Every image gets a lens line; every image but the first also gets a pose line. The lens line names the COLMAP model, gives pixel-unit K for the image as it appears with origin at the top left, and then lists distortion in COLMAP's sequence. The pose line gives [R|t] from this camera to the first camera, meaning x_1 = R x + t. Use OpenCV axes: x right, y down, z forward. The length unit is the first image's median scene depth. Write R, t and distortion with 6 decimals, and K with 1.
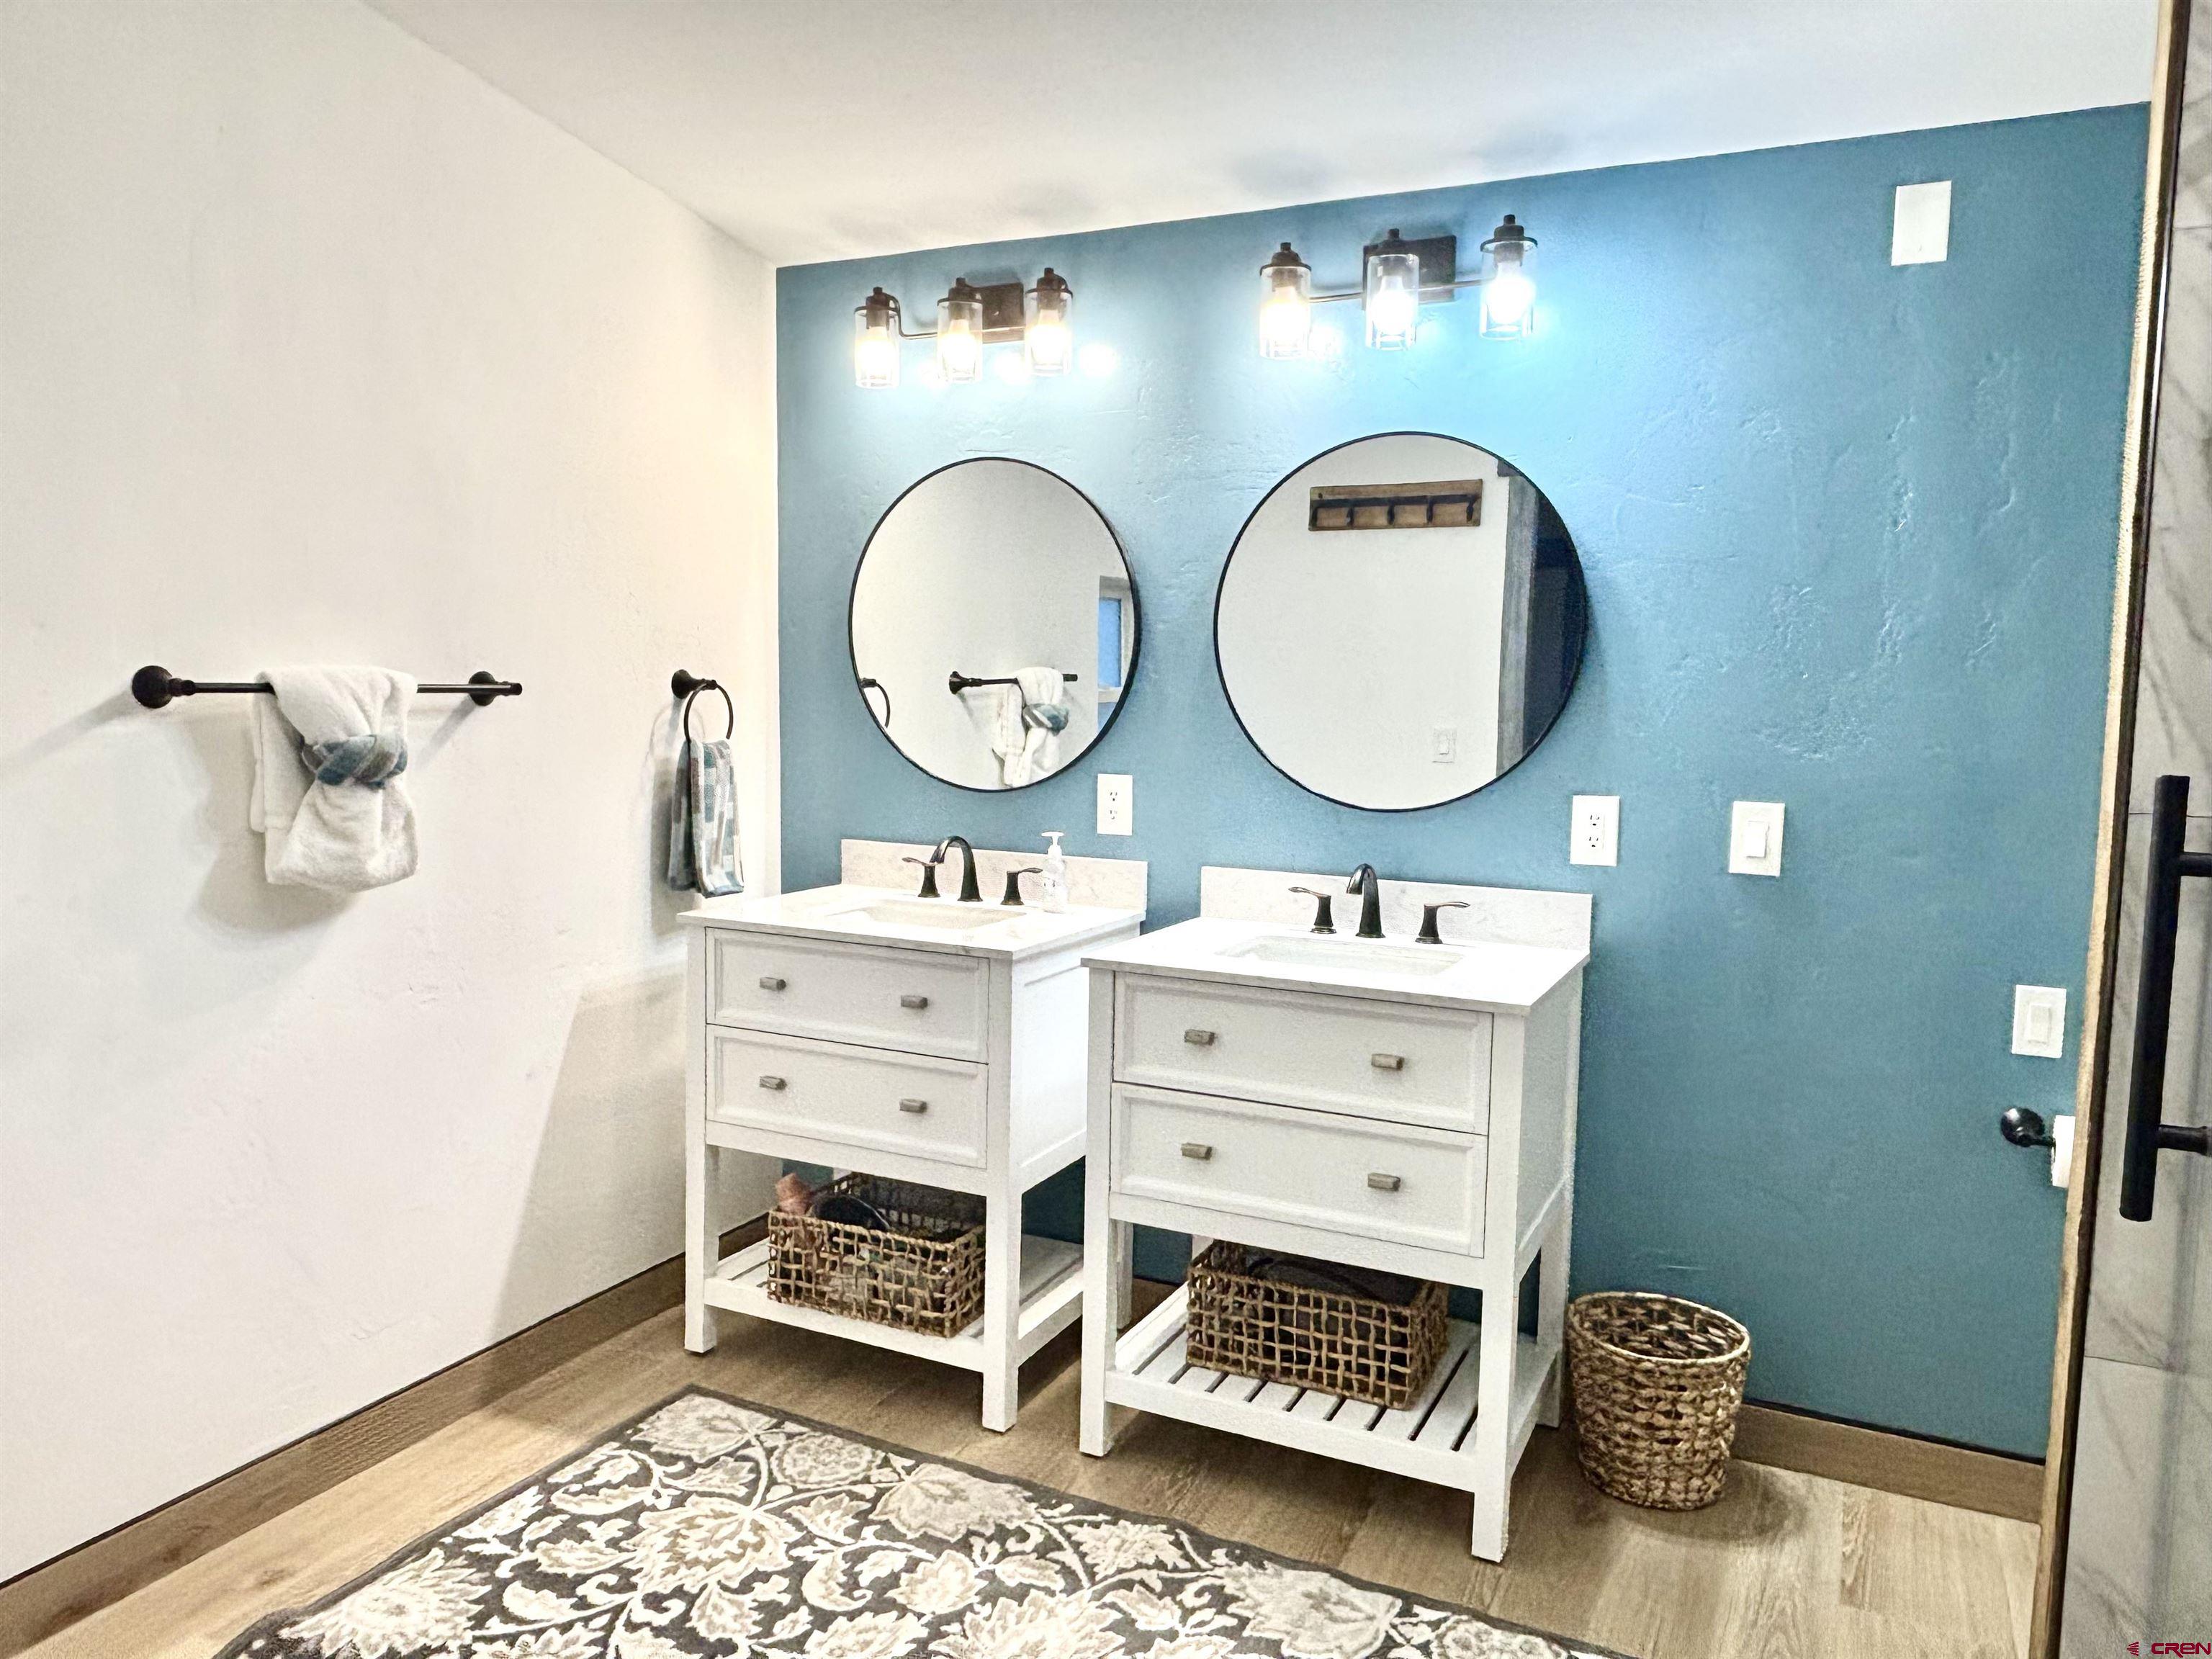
lens RADIAL K [[1533.5, 0, 1111.8], [0, 1533.5, 840.2], [0, 0, 1]] dist [0.070366, -0.106857]
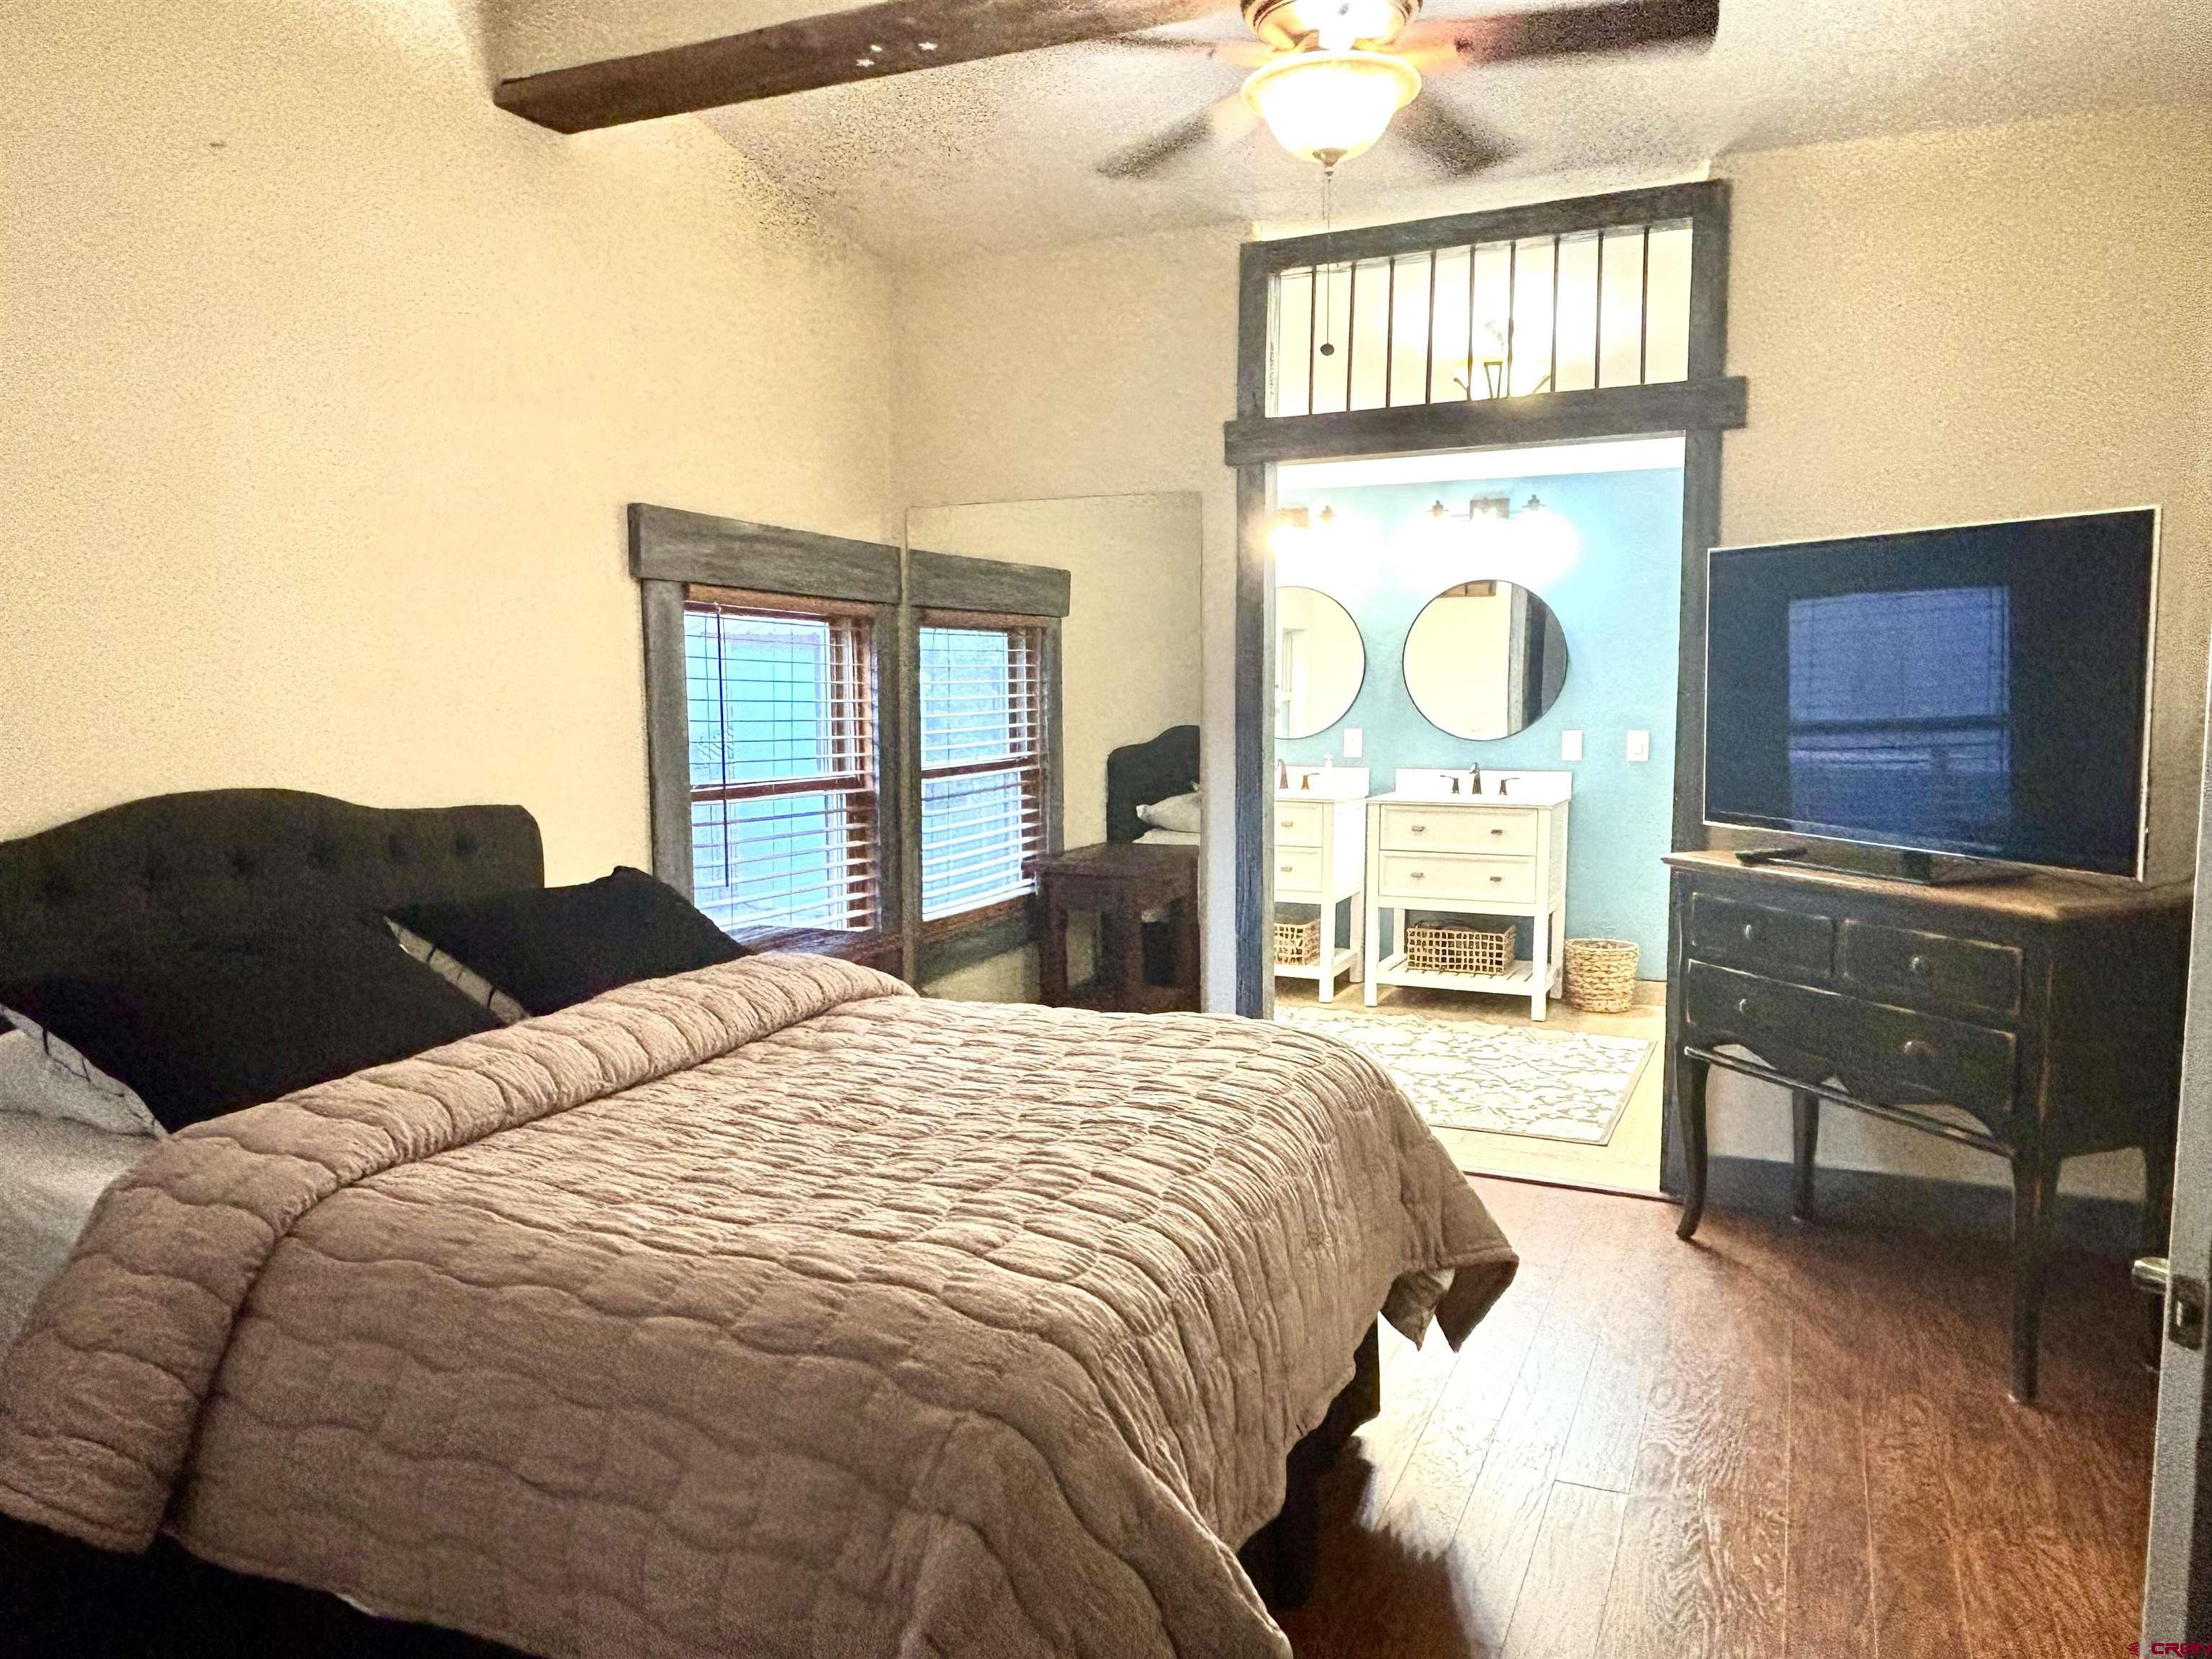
lens RADIAL K [[1533.5, 0, 1111.8], [0, 1533.5, 840.2], [0, 0, 1]] dist [0.070366, -0.106857]
pose [[0.999317, -0.018115, 0.032211, -0.482364], [0.018308, 0.999816, -0.005685, 0.141130], [-0.032102, 0.006271, 0.999465, -1.373646]]
